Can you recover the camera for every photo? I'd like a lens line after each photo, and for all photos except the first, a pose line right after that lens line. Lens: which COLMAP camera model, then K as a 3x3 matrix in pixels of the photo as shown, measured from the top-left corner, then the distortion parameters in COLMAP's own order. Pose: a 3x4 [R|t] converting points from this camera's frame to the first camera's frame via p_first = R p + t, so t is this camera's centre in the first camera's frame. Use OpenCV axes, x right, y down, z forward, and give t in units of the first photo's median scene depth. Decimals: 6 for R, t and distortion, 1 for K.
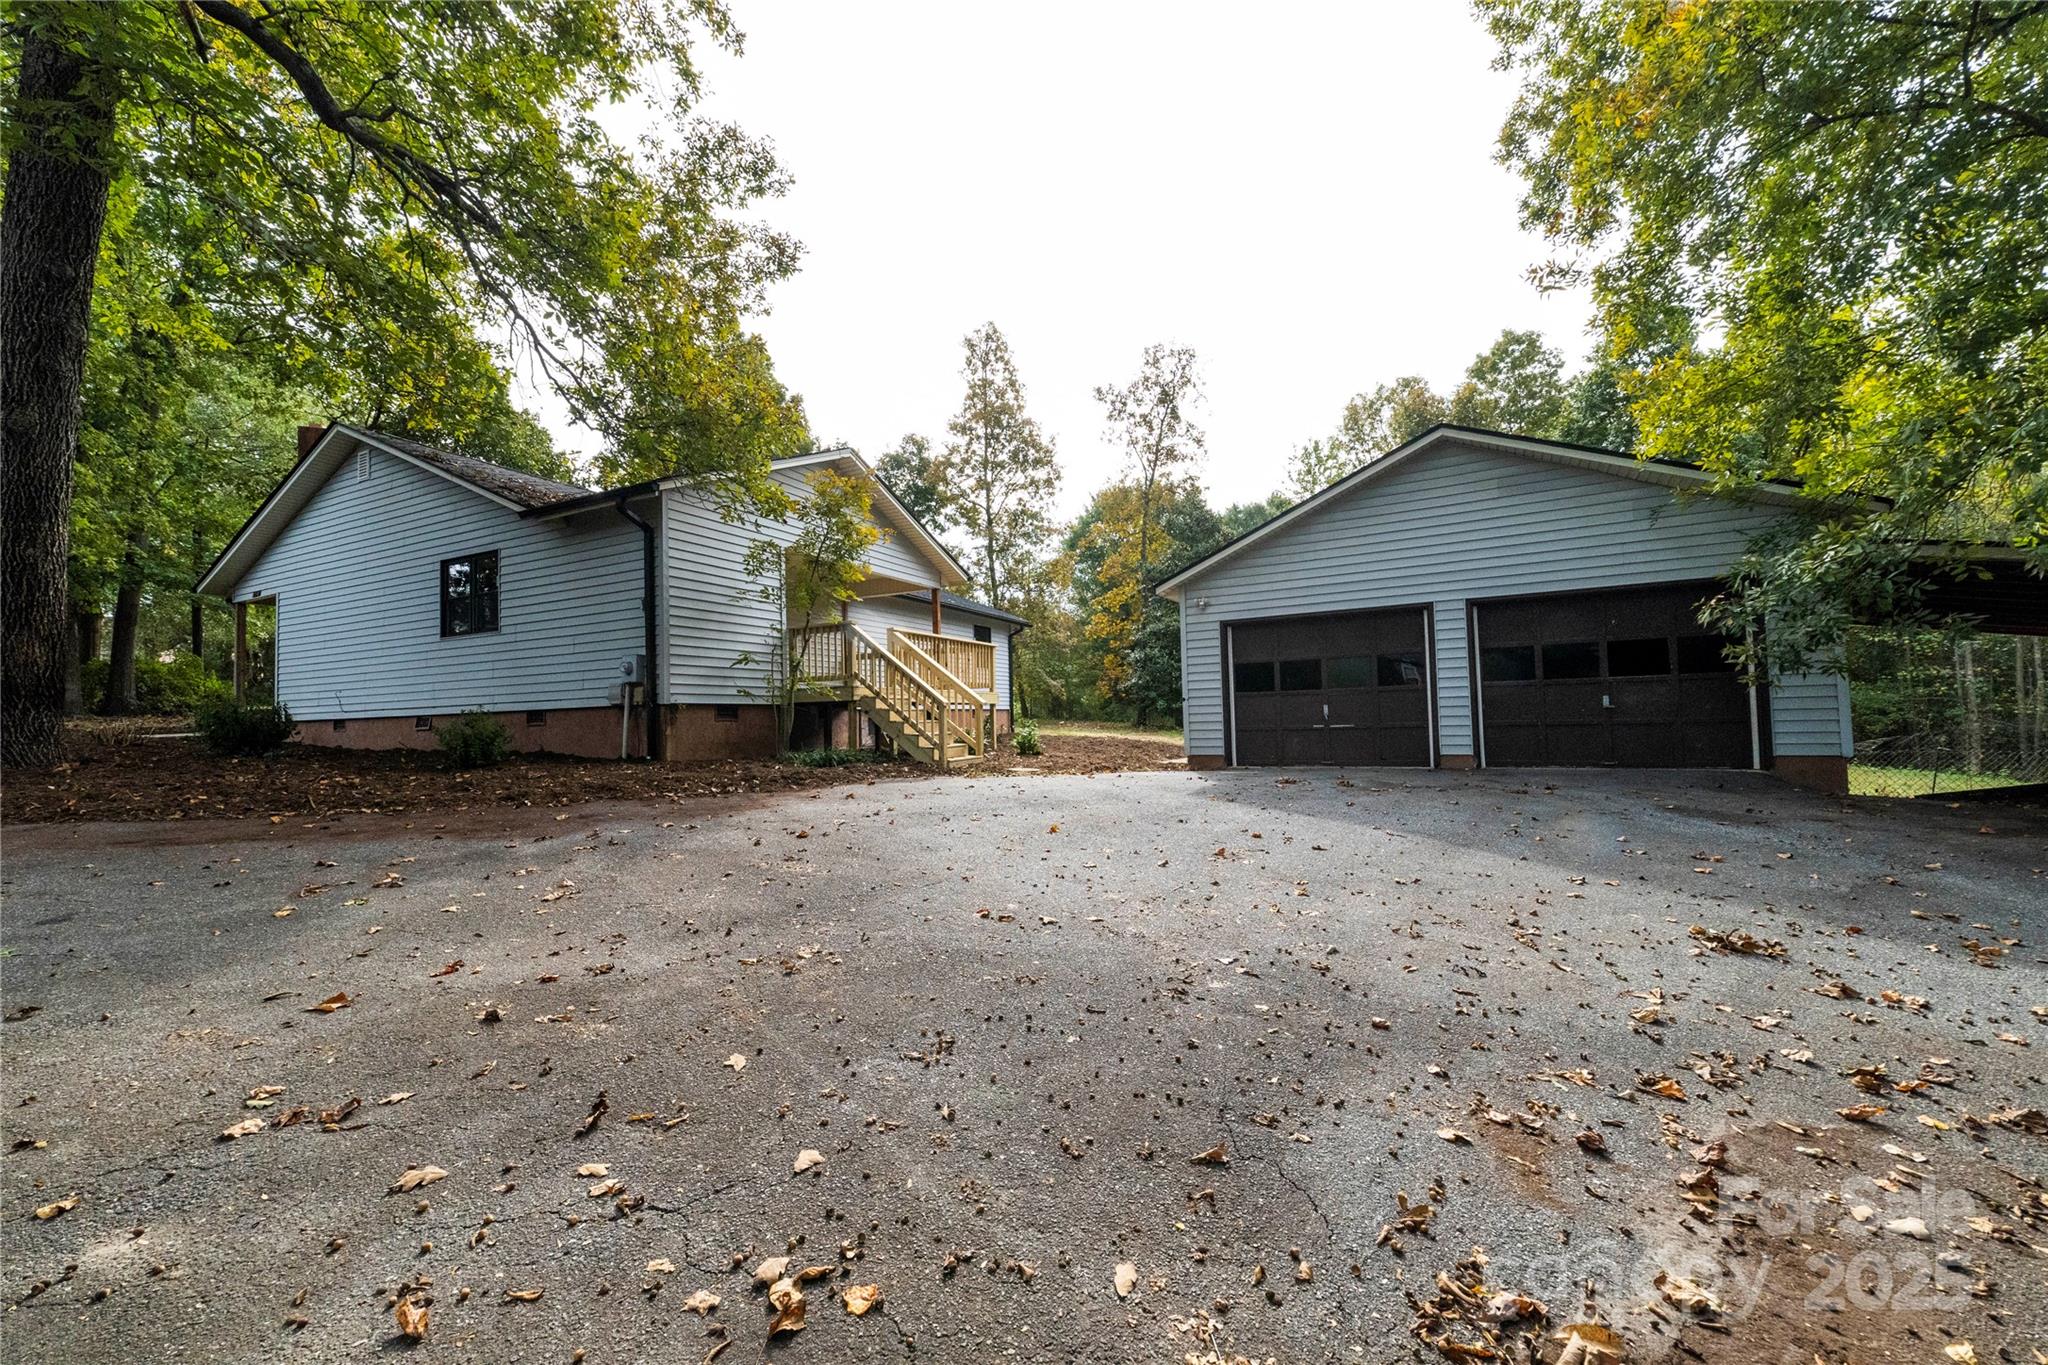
lens RADIAL K [[785.4, 0, 1021.5], [0, 785.4, 684.0], [0, 0, 1]] dist [-0.000578, -0.000080]
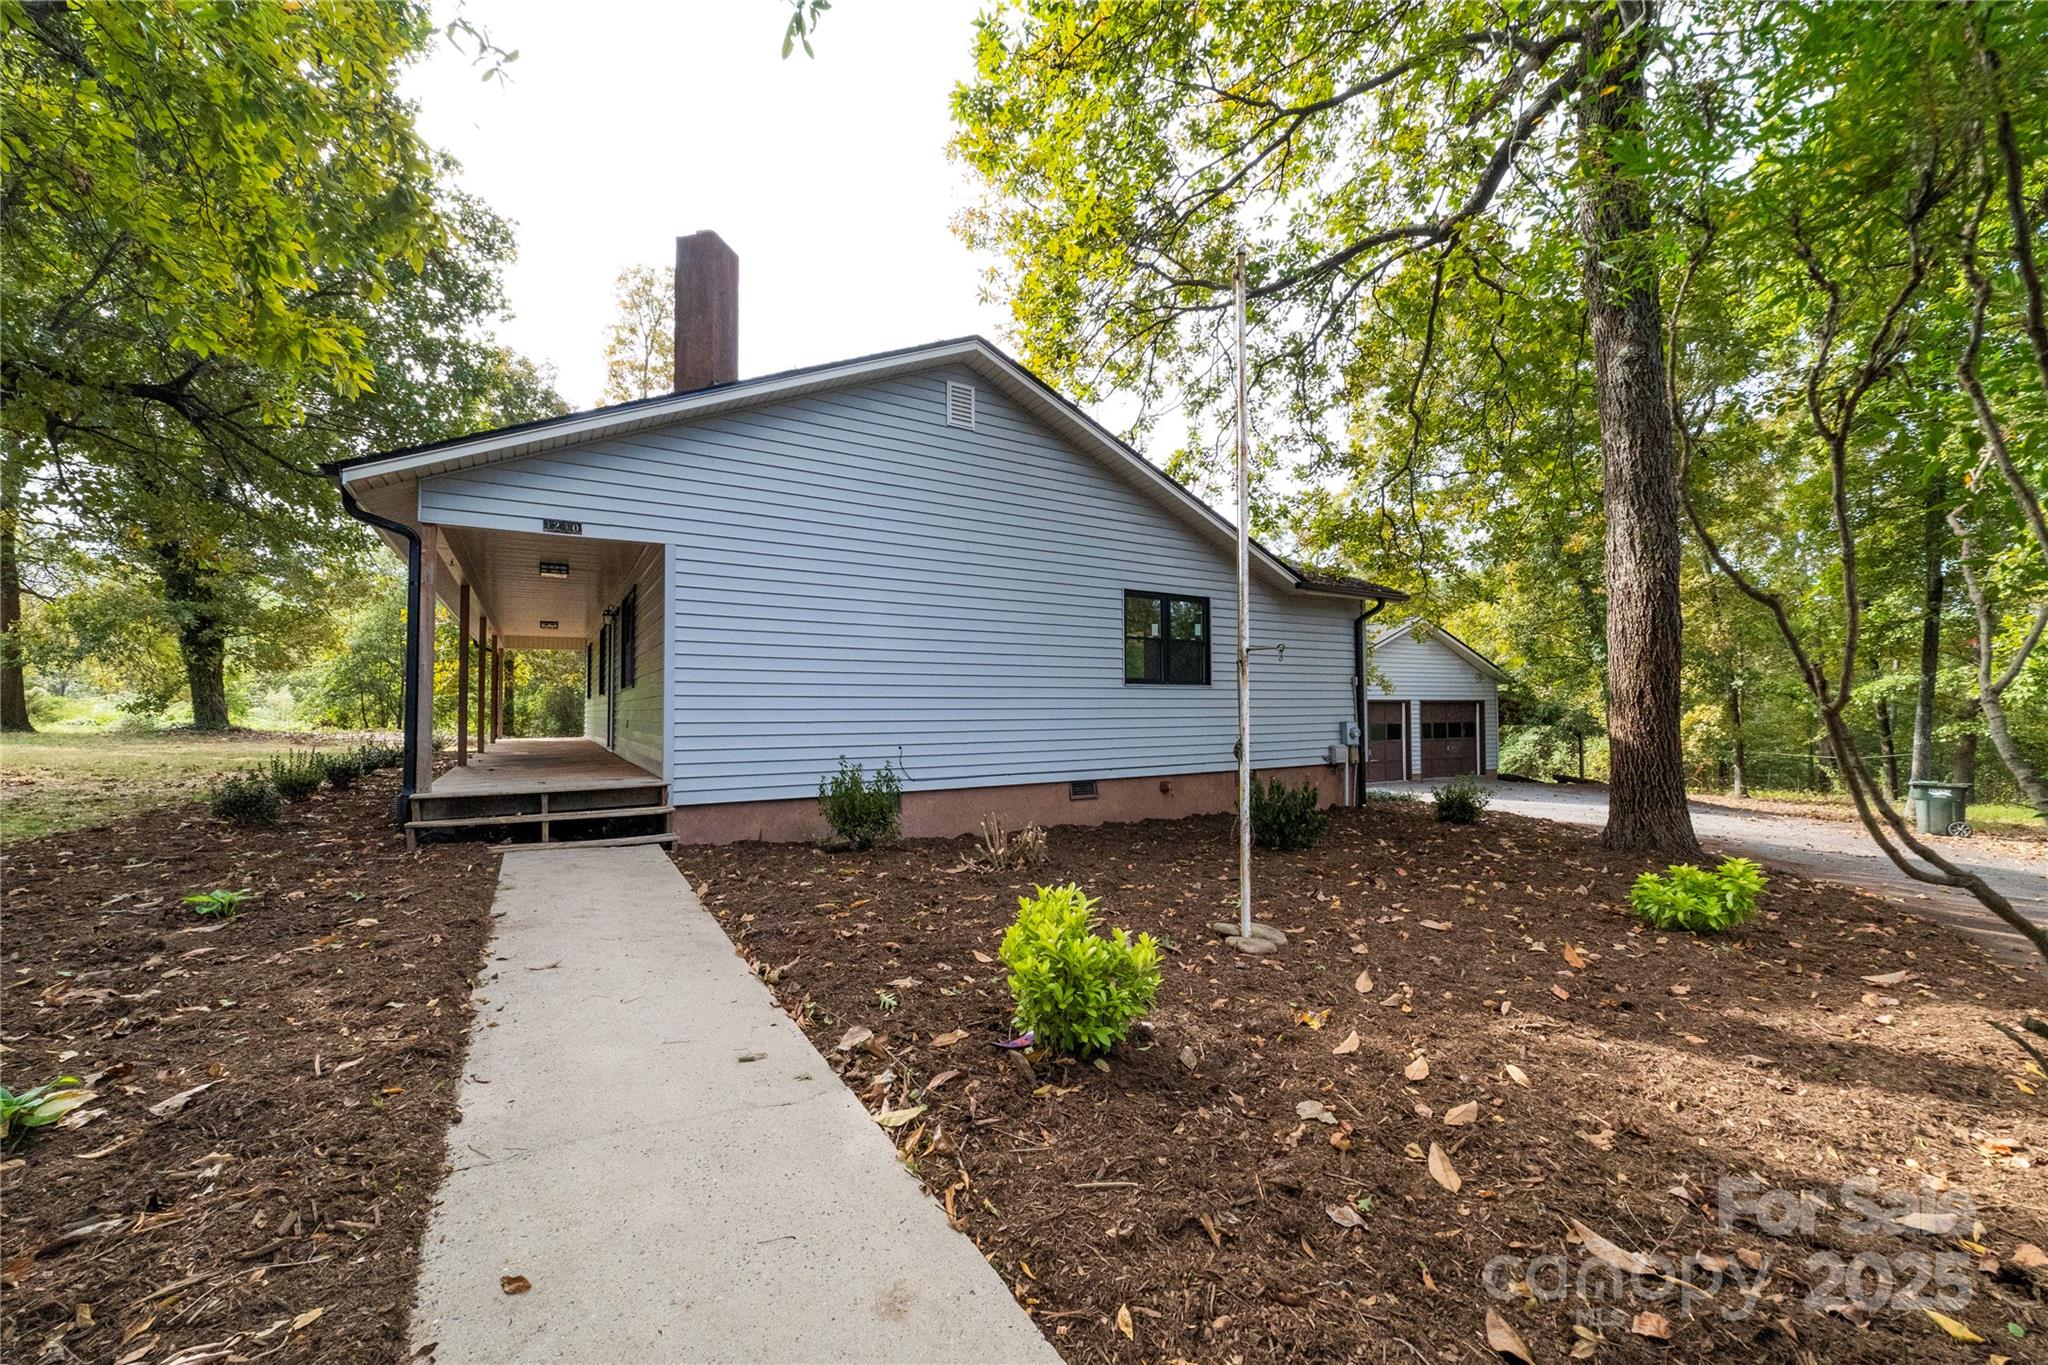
lens RADIAL K [[785.4, 0, 1021.5], [0, 785.4, 684.0], [0, 0, 1]] dist [-0.000578, -0.000080]
pose [[0.540847, 0.049869, 0.839641, -1.530830], [-0.047485, 0.998459, -0.028715, -0.031592], [-0.839780, -0.024340, 0.542382, 0.668377]]
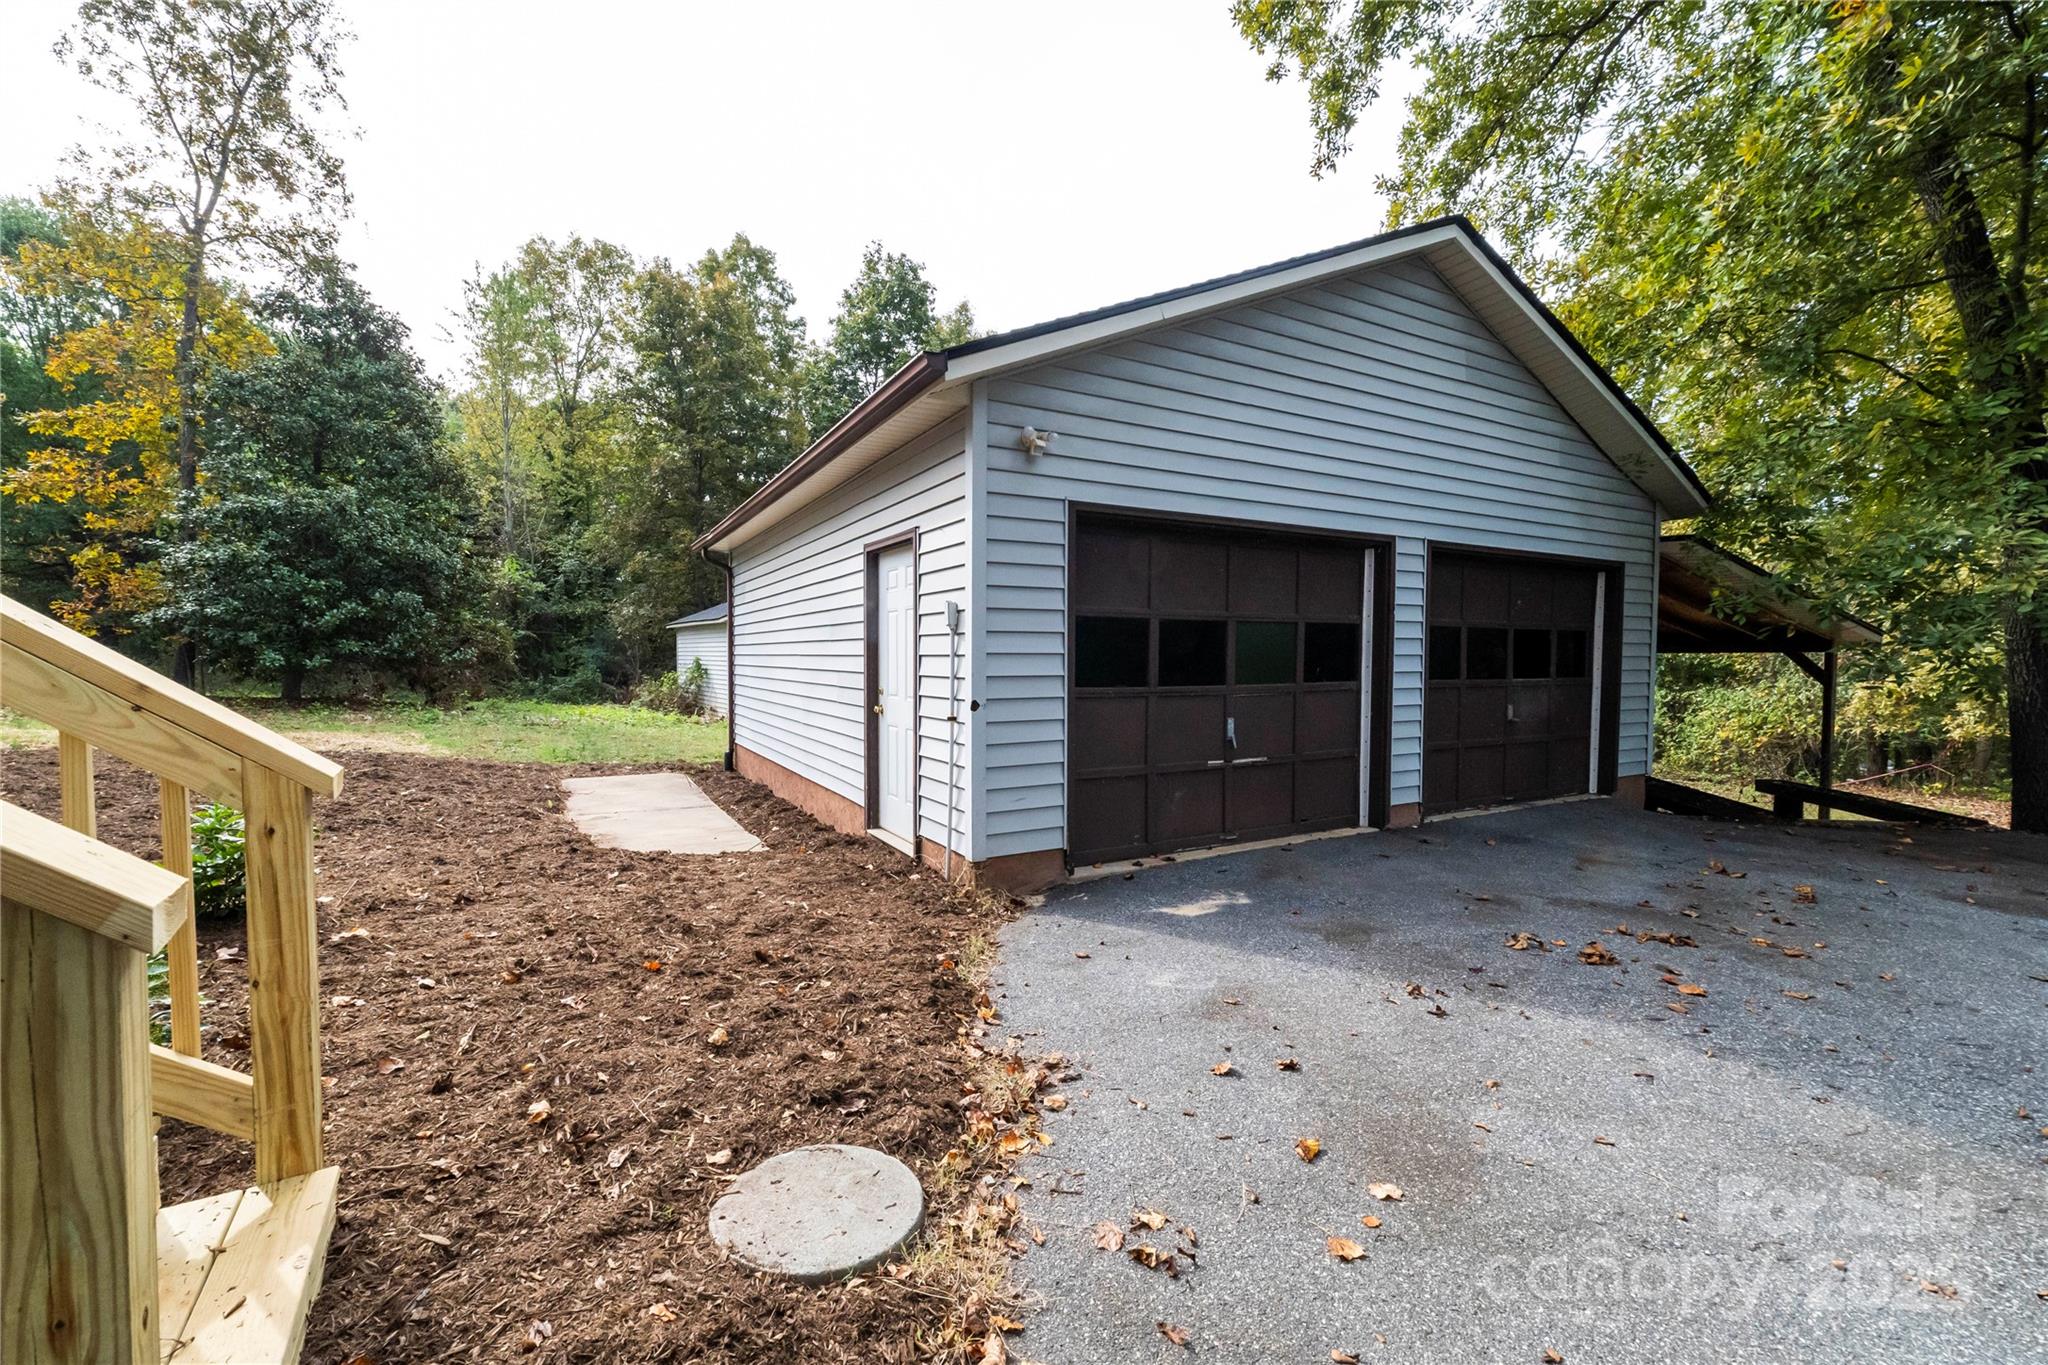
lens RADIAL K [[838.1, 0, 1033.0], [0, 838.1, 694.0], [0, 0, 1]] dist [0.001282, 0.000092]
pose [[0.508396, -0.012410, 0.861034, -0.097062], [-0.052923, 0.997556, 0.045627, -0.003724], [-0.859495, -0.068765, 0.506497, 0.818290]]
